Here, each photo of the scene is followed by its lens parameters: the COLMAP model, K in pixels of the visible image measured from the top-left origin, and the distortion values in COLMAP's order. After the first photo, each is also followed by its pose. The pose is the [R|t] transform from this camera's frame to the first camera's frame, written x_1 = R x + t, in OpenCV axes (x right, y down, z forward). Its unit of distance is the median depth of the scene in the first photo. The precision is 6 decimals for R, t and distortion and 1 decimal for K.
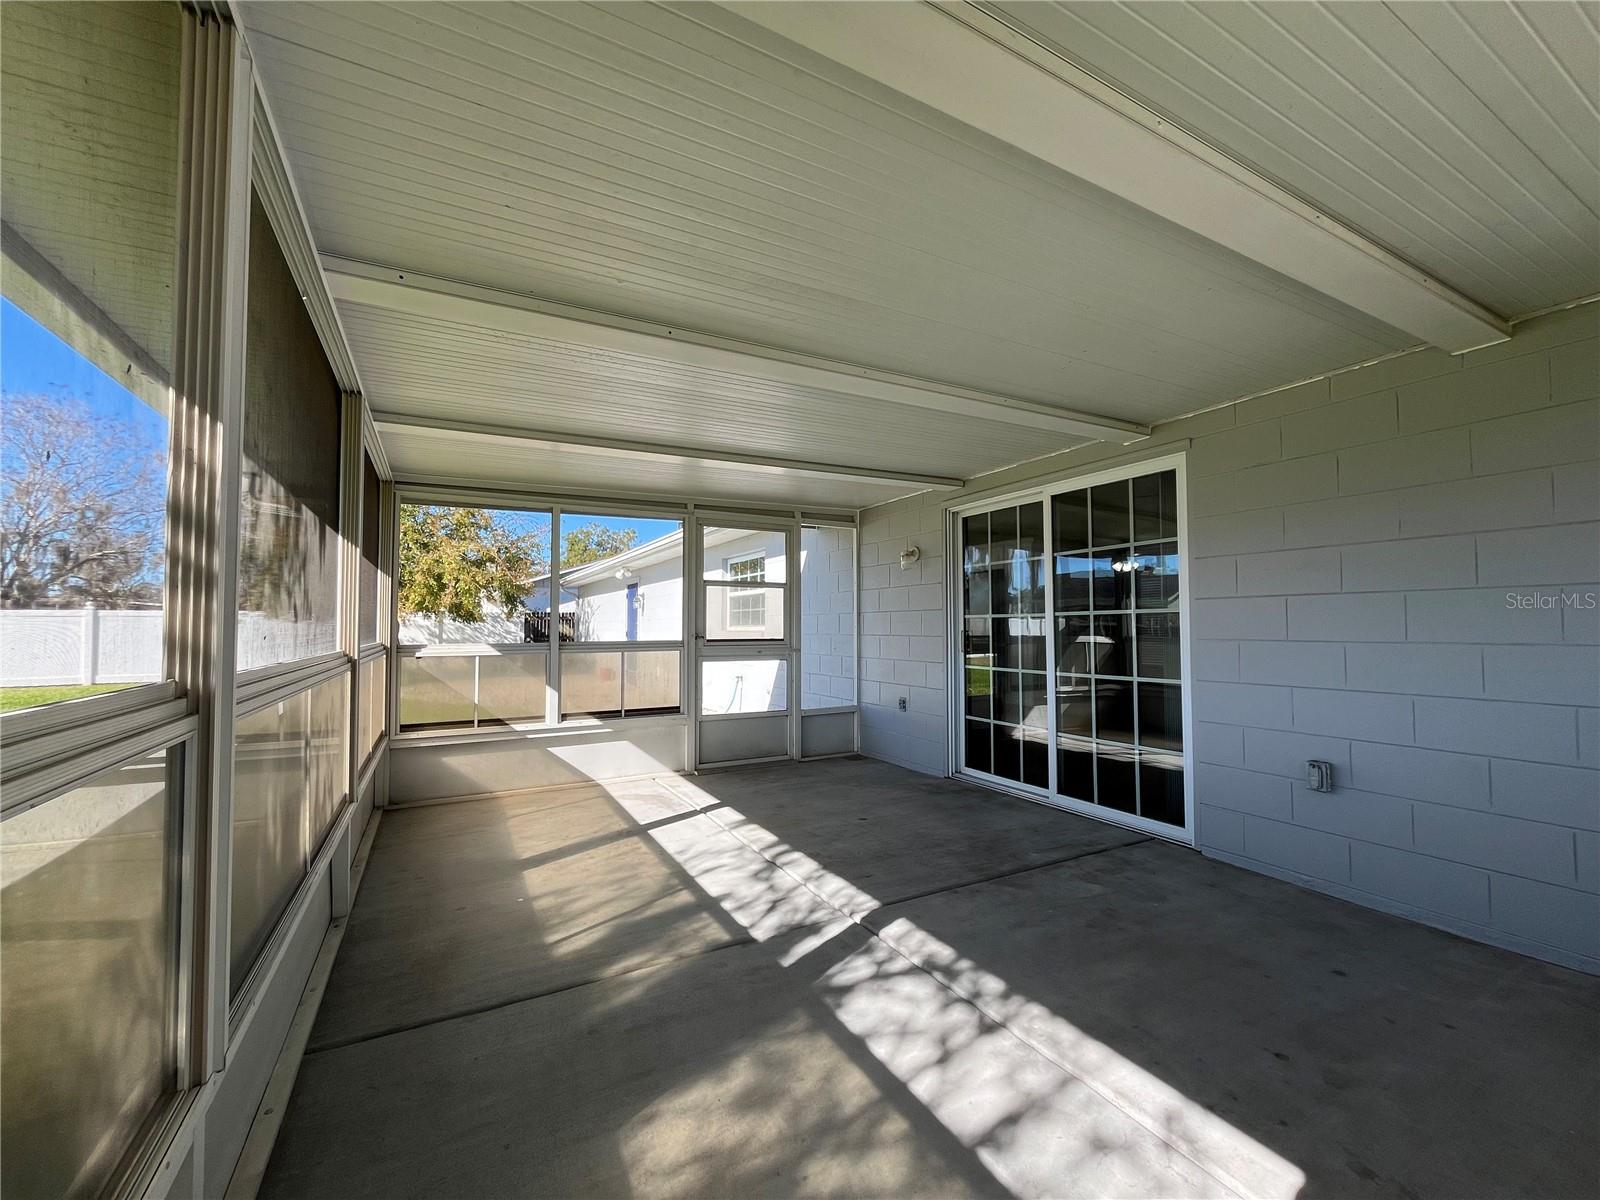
lens RADIAL K [[646.0, 0, 792.6], [0, 646.0, 596.7], [0, 0, 1]] dist [-0.004329, 0.000364]
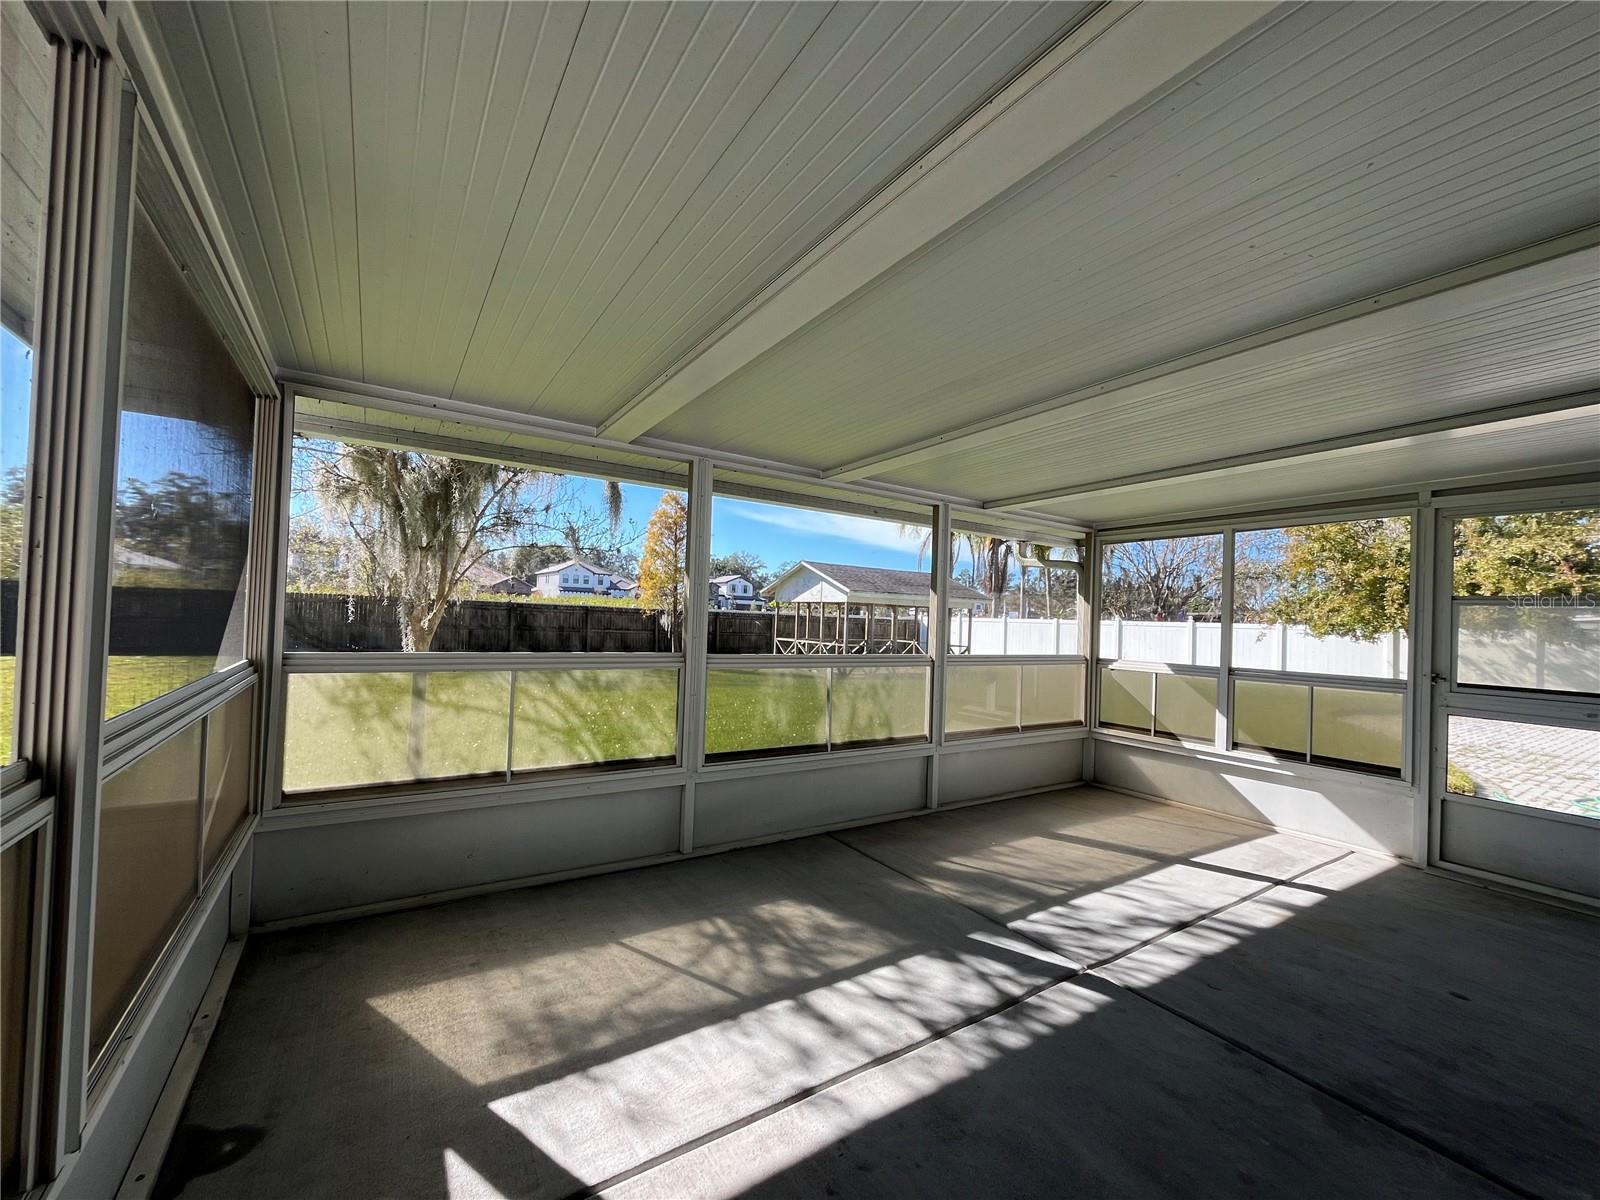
lens RADIAL K [[646.0, 0, 795.6], [0, 646.0, 609.5], [0, 0, 1]] dist [-0.004329, 0.000364]
pose [[0.085623, -0.007897, -0.996296, 0.825033], [0.008498, 0.999938, -0.007196, -0.023072], [0.996291, -0.007851, 0.085685, 0.401905]]
